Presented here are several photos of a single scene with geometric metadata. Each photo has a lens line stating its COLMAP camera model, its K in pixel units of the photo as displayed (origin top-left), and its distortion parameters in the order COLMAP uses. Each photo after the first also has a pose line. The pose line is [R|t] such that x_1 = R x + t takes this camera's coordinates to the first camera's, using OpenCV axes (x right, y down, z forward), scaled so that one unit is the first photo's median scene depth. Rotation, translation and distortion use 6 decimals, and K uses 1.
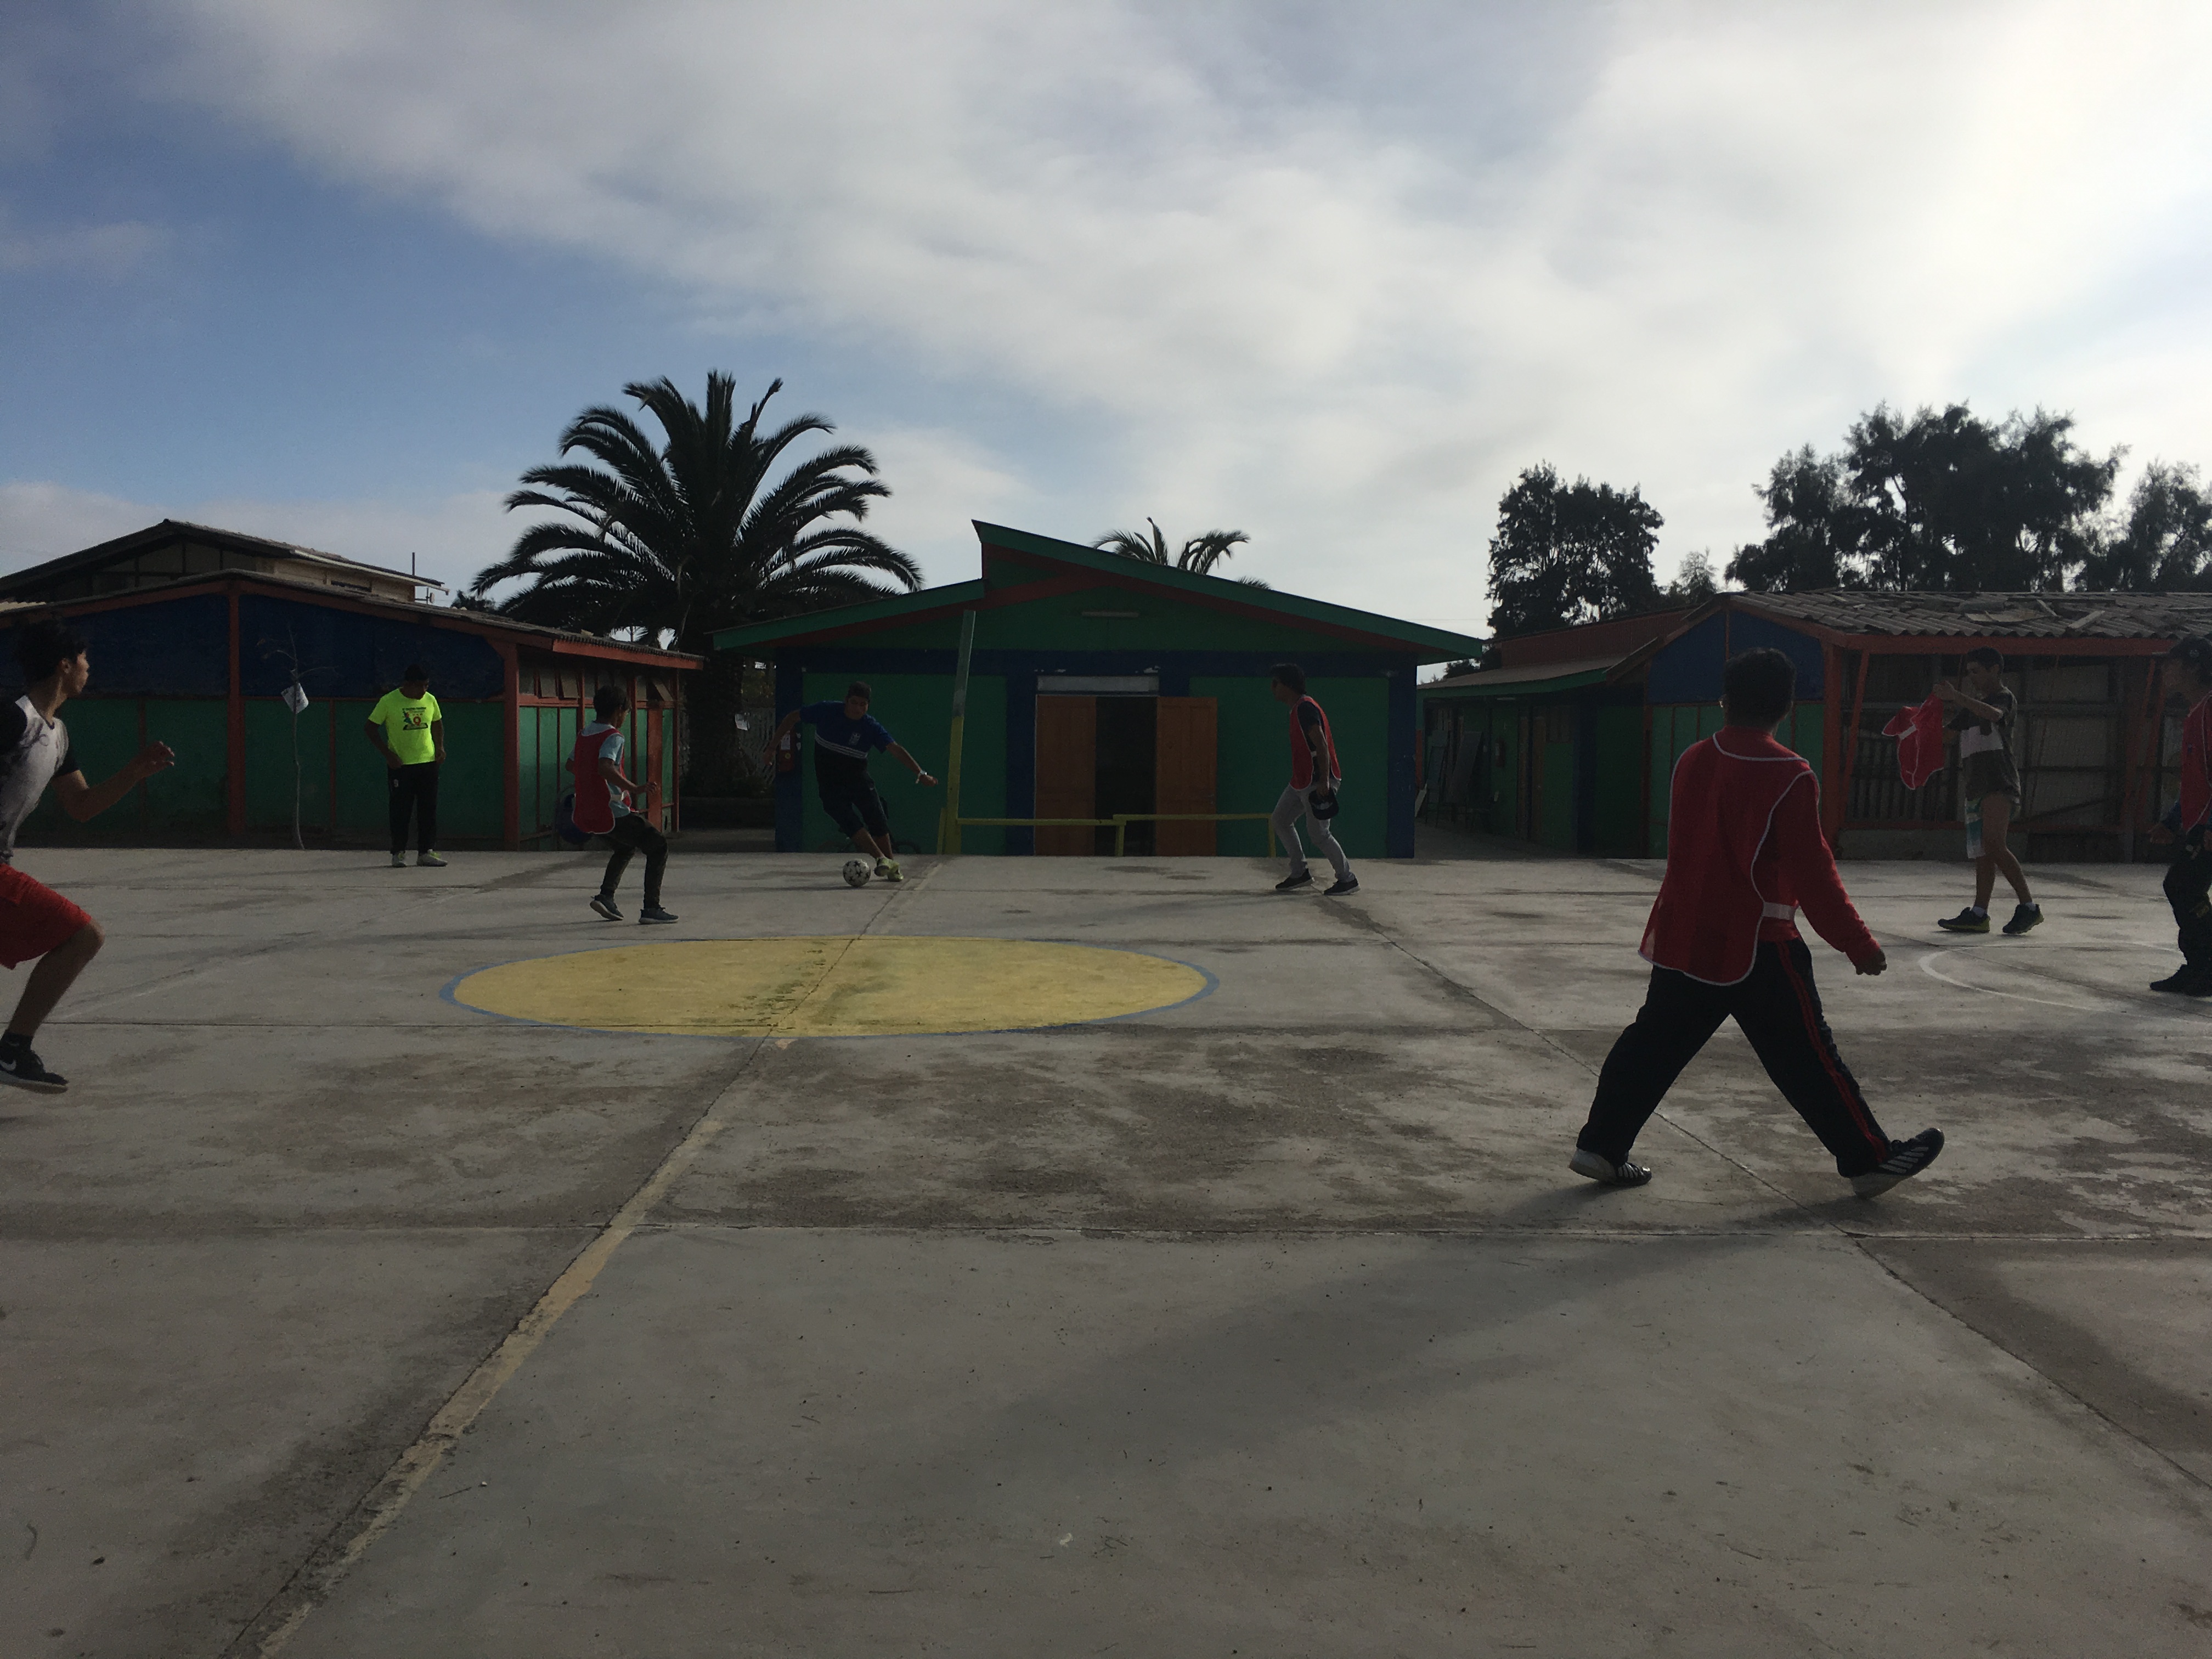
lens RADIAL K [[1879.1, 0, 1097.4], [0, 1879.1, 812.8], [0, 0, 1]] dist [0.066266, -0.097778]
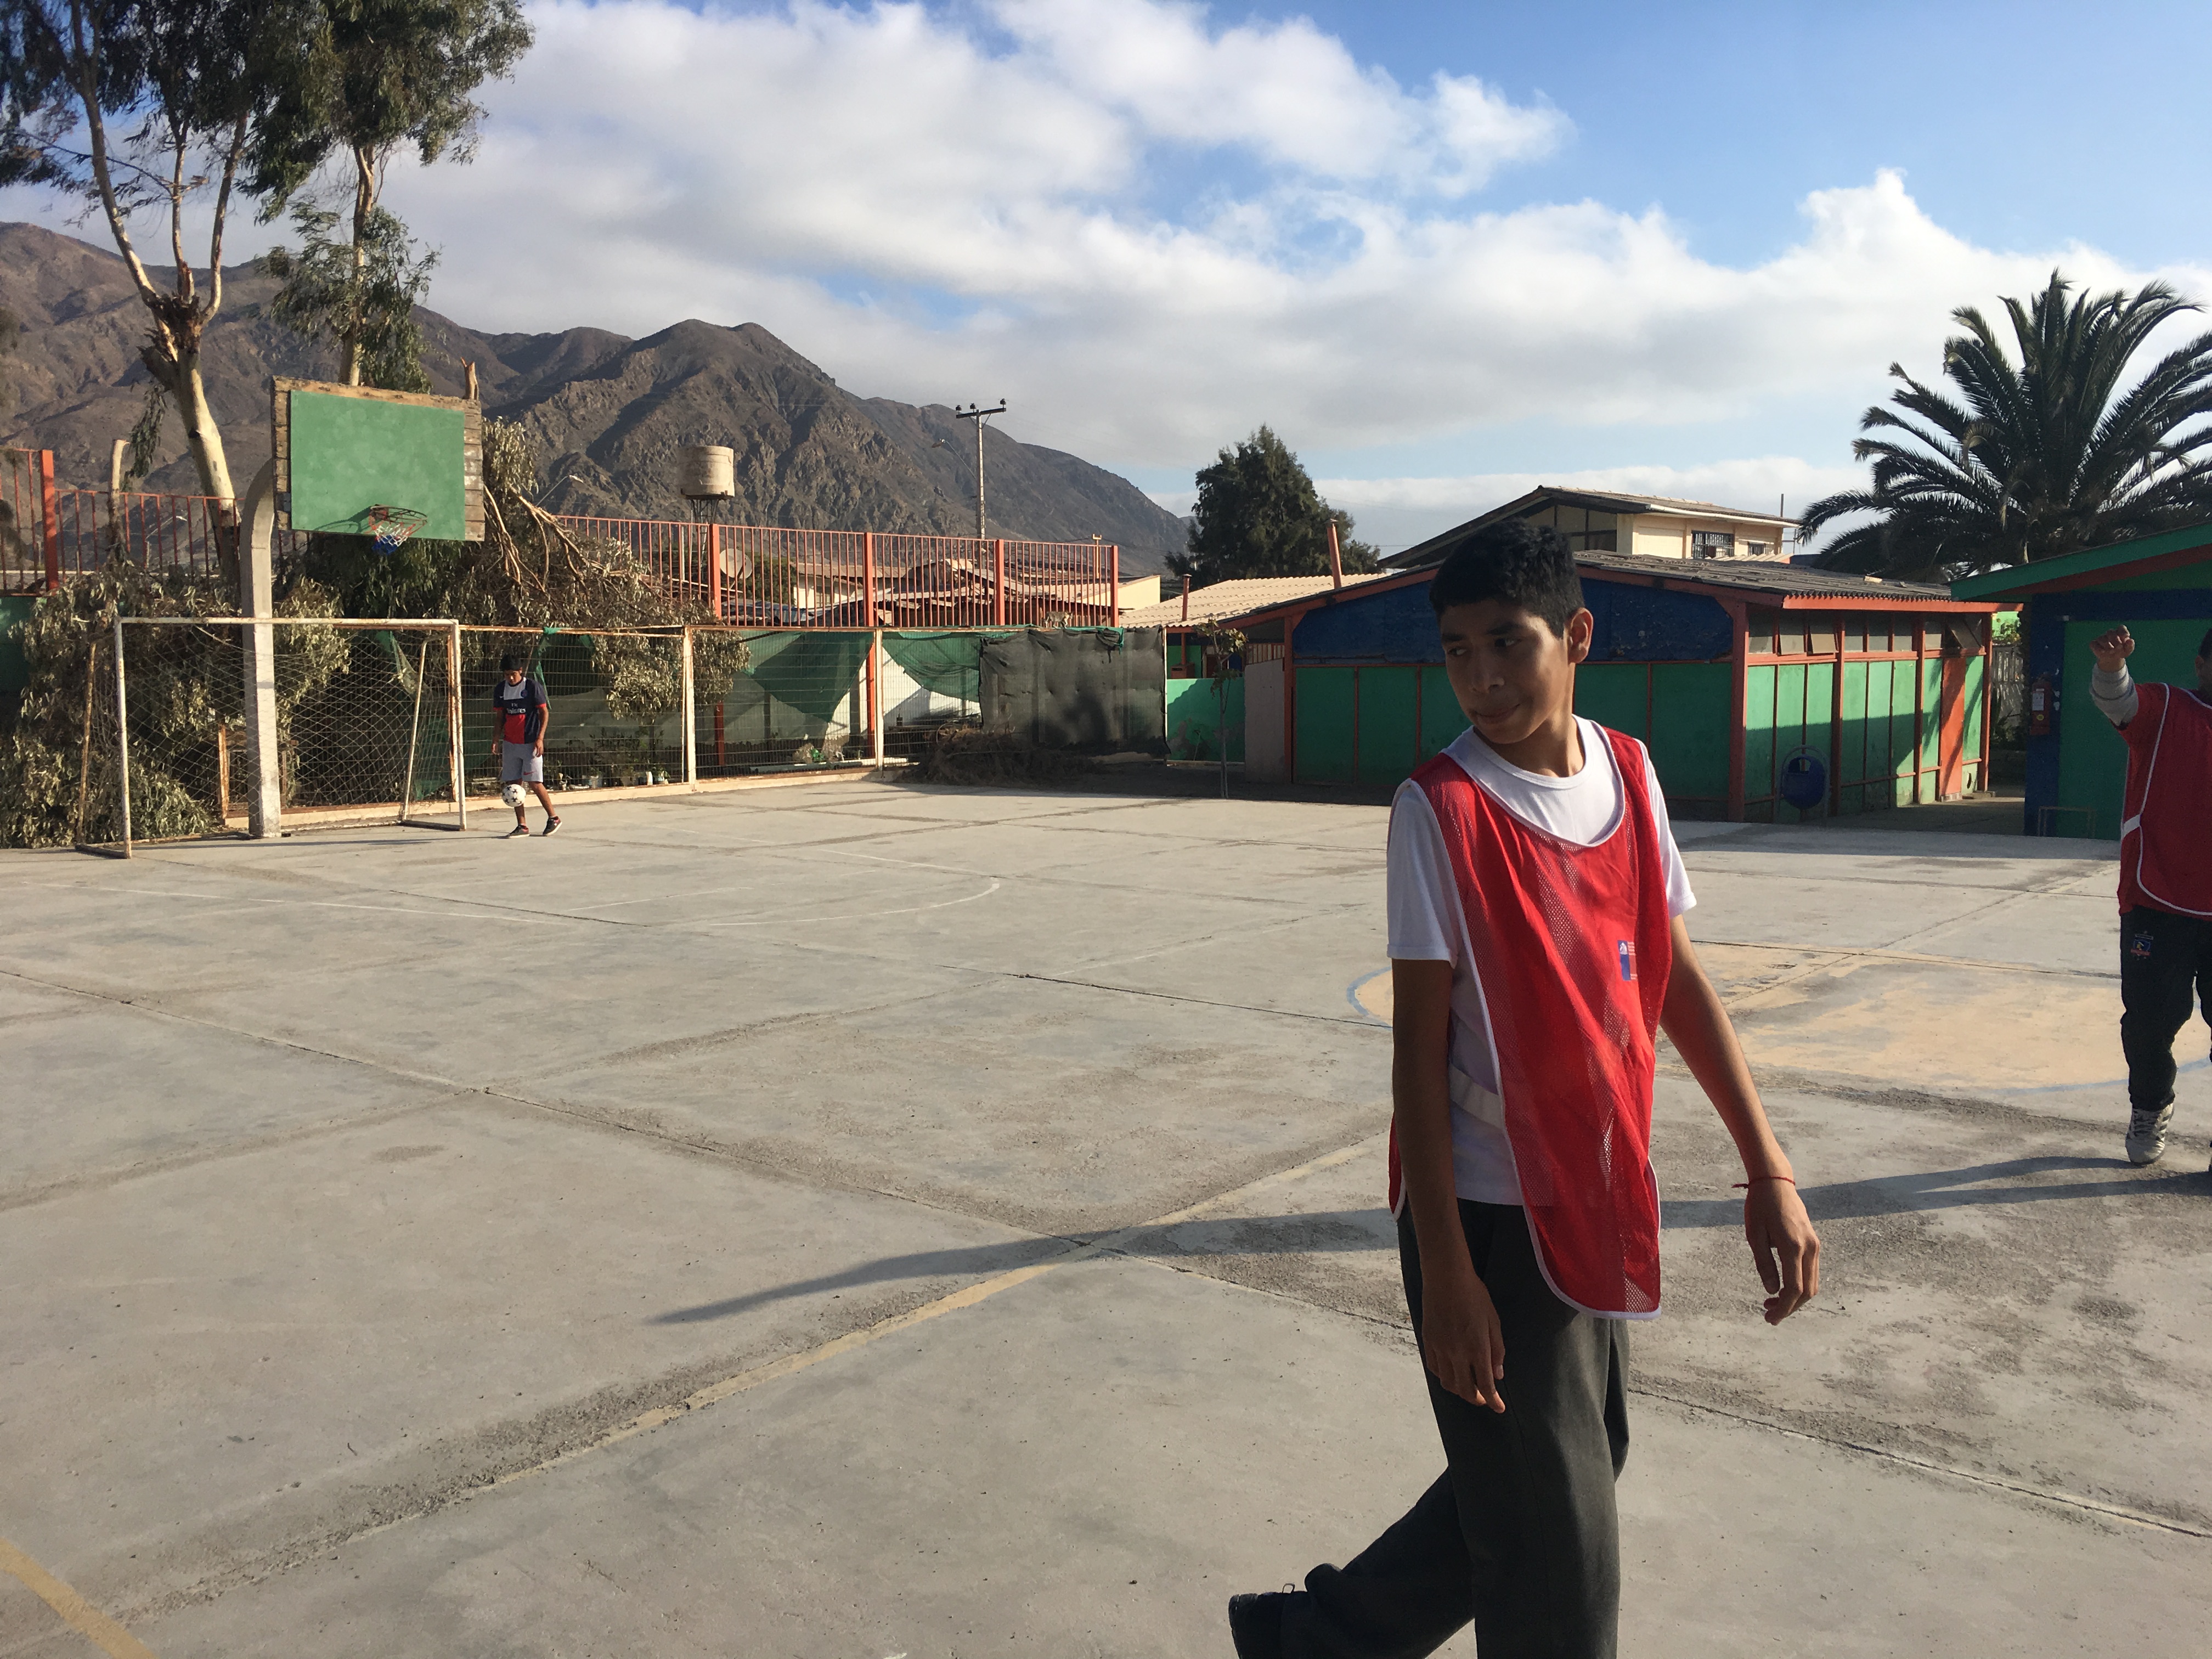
lens RADIAL K [[1886.0, 0, 1097.4], [0, 1886.0, 792.8], [0, 0, 1]] dist [0.061276, -0.089857]
pose [[0.743699, 0.028379, -0.667912, 0.260865], [-0.011335, 0.999490, 0.029846, -0.041822], [0.668418, -0.014626, 0.743642, 0.108658]]
